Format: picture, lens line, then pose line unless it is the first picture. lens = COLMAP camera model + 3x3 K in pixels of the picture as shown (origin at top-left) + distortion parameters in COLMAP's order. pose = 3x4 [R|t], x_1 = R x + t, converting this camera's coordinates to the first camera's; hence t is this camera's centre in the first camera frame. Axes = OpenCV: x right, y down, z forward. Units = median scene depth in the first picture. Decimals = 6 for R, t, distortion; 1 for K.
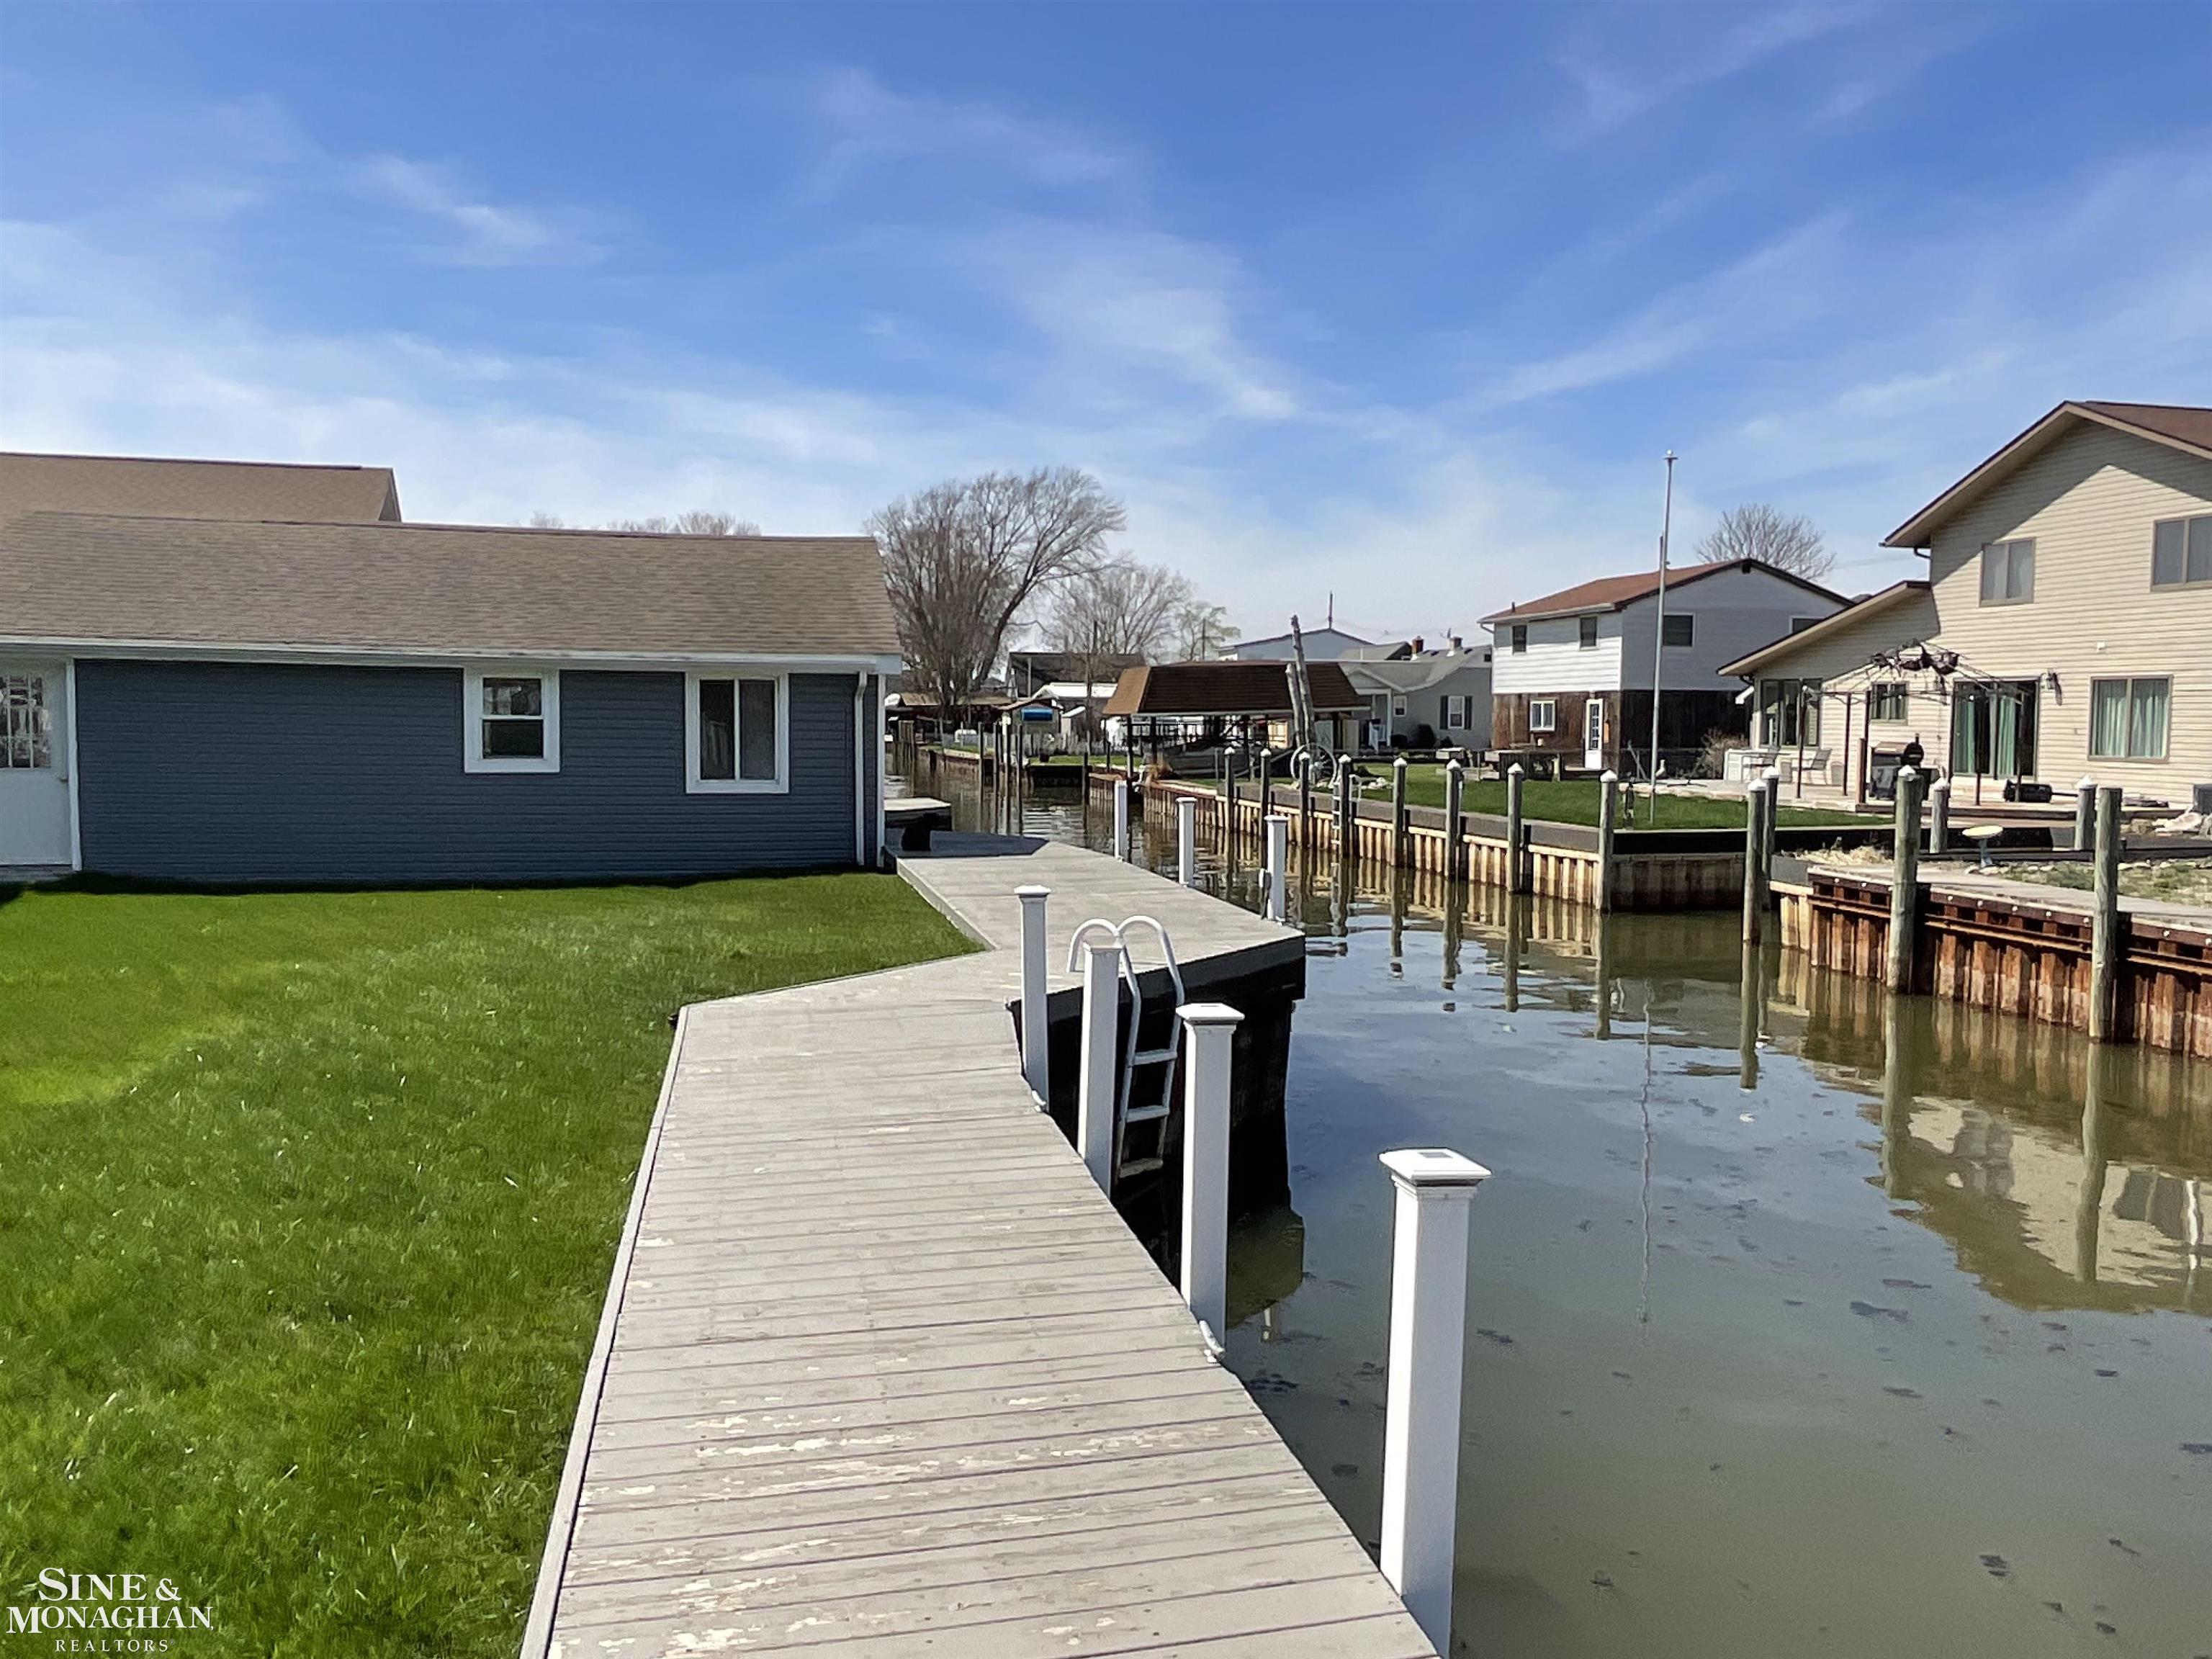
lens RADIAL K [[1703.7, 0, 1132.2], [0, 1703.7, 869.7], [0, 0, 1]] dist [0.036071, -0.047994]
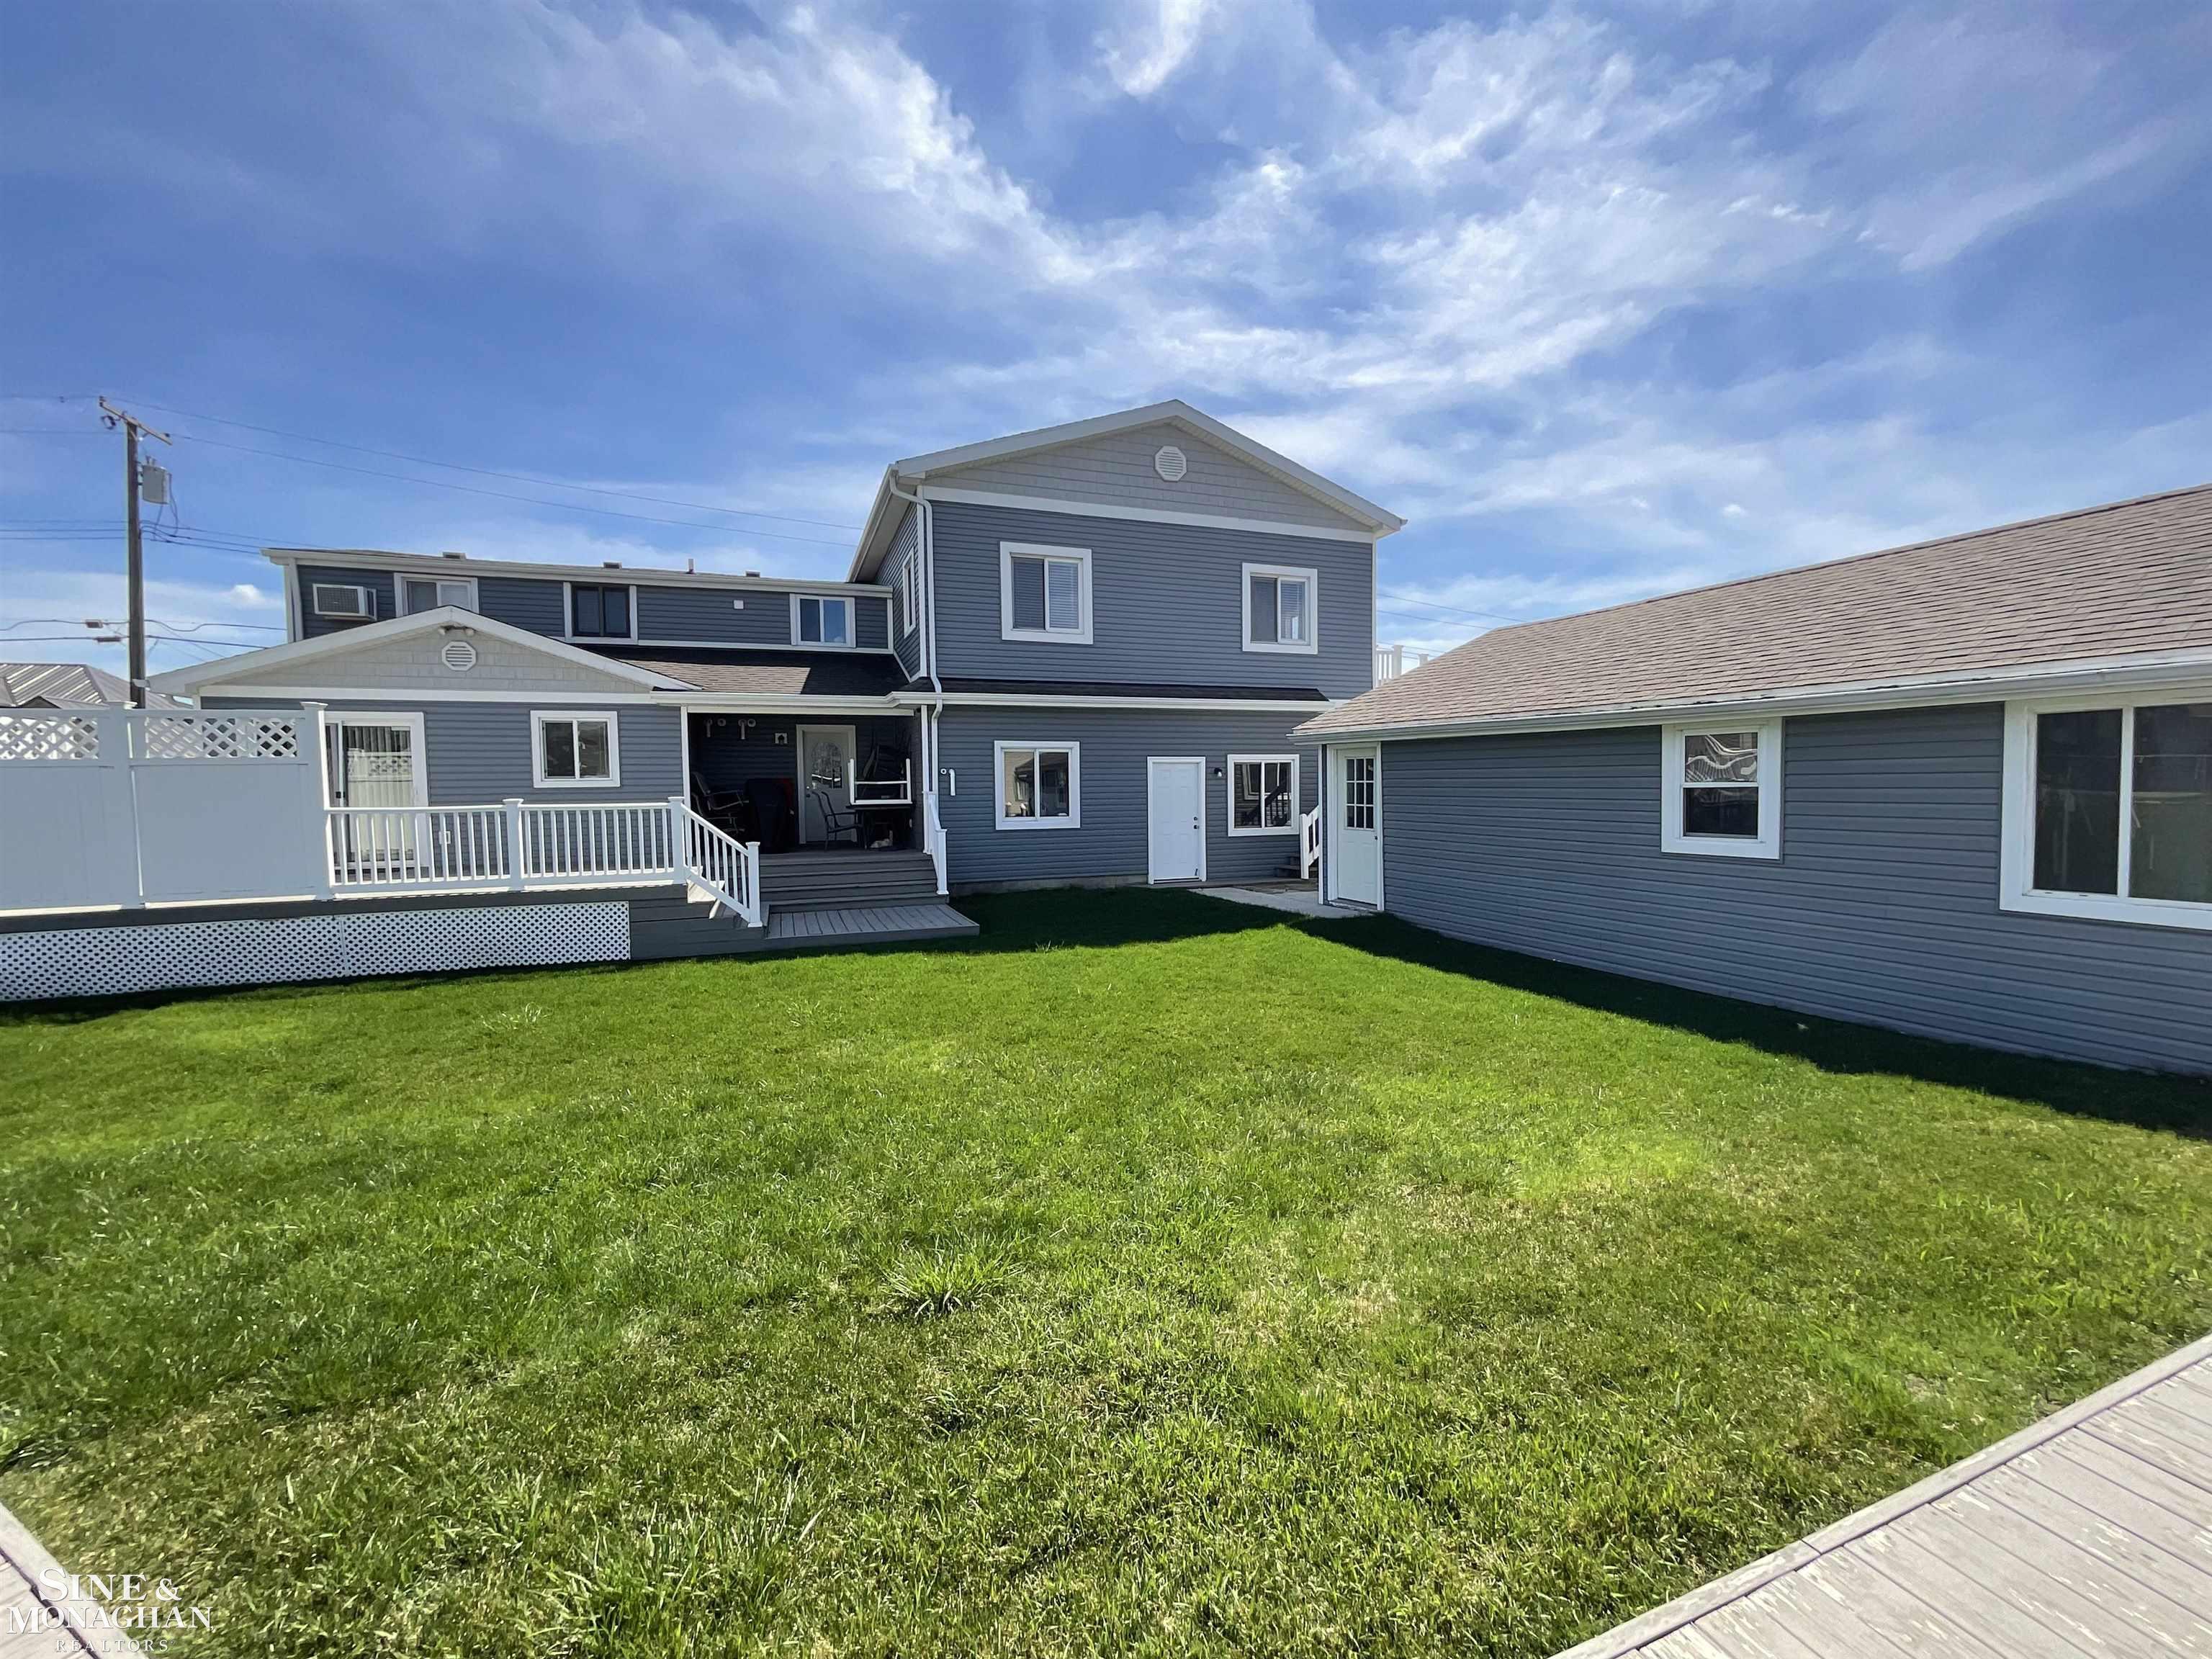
lens RADIAL K [[901.9, 0, 1127.2], [0, 901.9, 831.6], [0, 0, 1]] dist [0.003266, -0.000517]
pose [[0.110978, 0.044473, -0.992827, 0.018370], [-0.075824, 0.996465, 0.036161, -0.067937], [0.990926, 0.071267, 0.113958, 0.752657]]
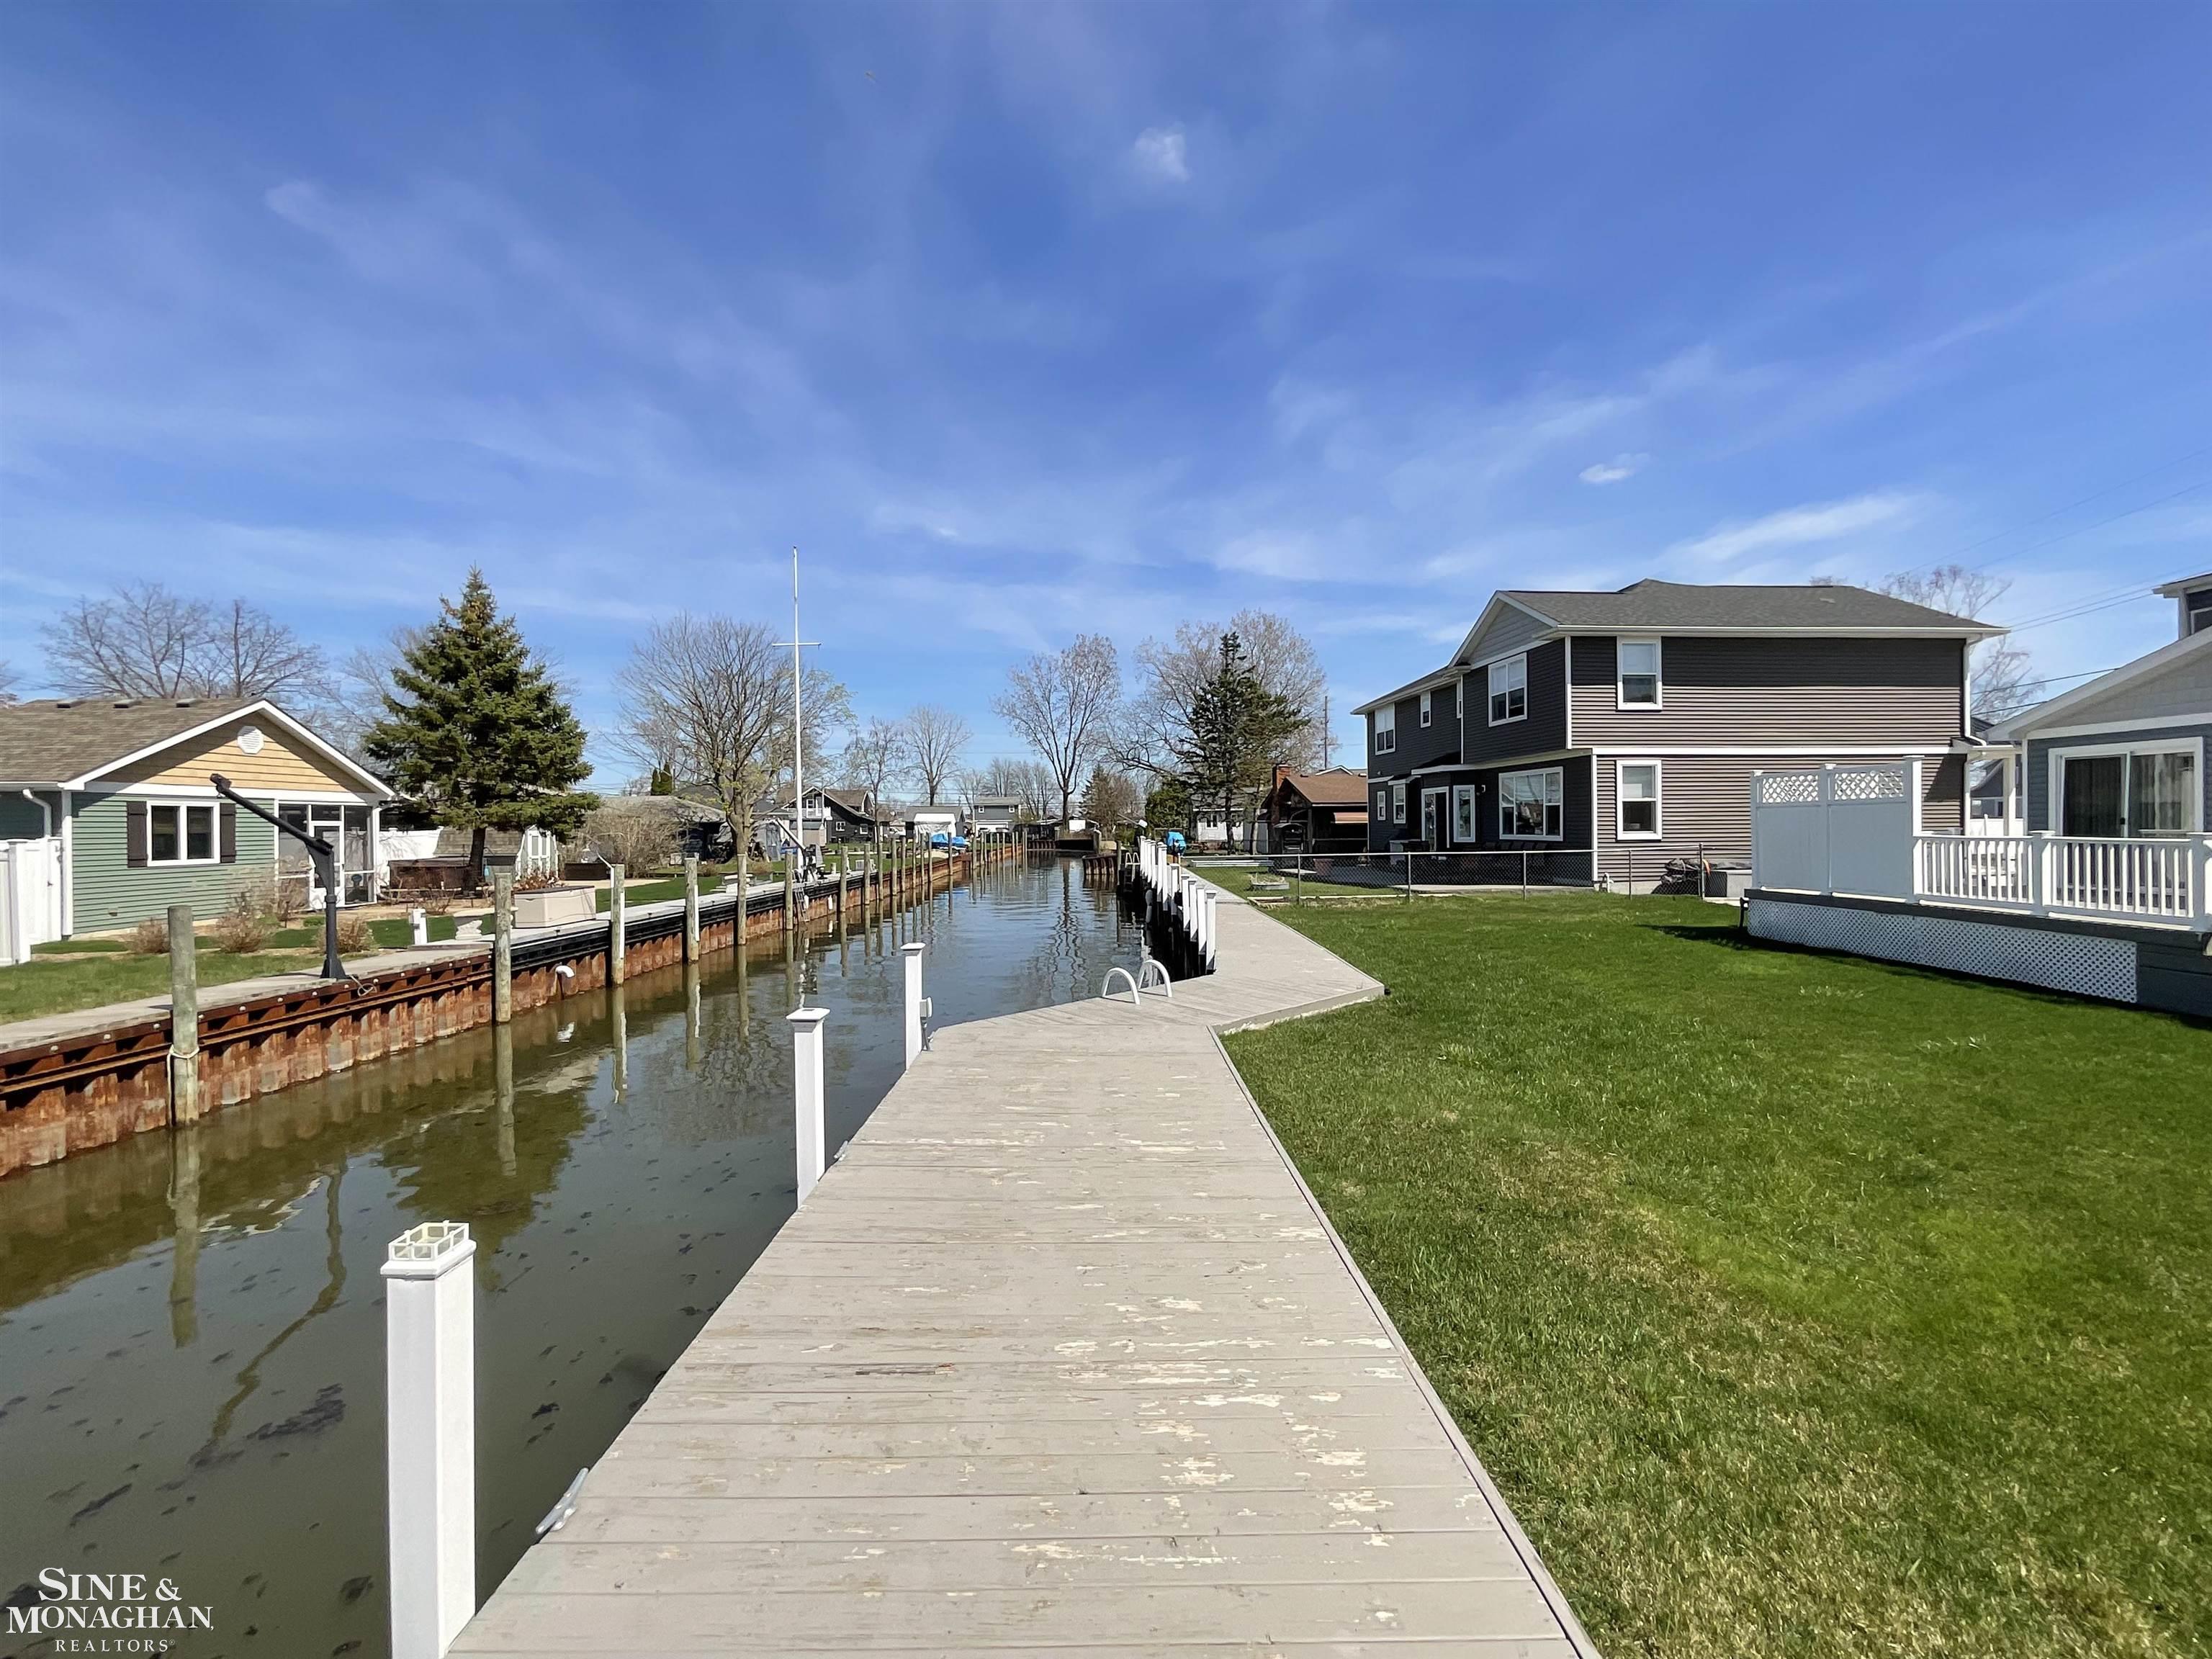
lens RADIAL K [[945.7, 0, 1100.0], [0, 945.7, 827.9], [0, 0, 1]] dist [-0.005602, 0.001442]
pose [[-0.975366, -0.000509, 0.220592, -0.109002], [0.020909, 0.995282, 0.094748, -0.111265], [-0.219599, 0.097027, -0.970753, 1.168605]]
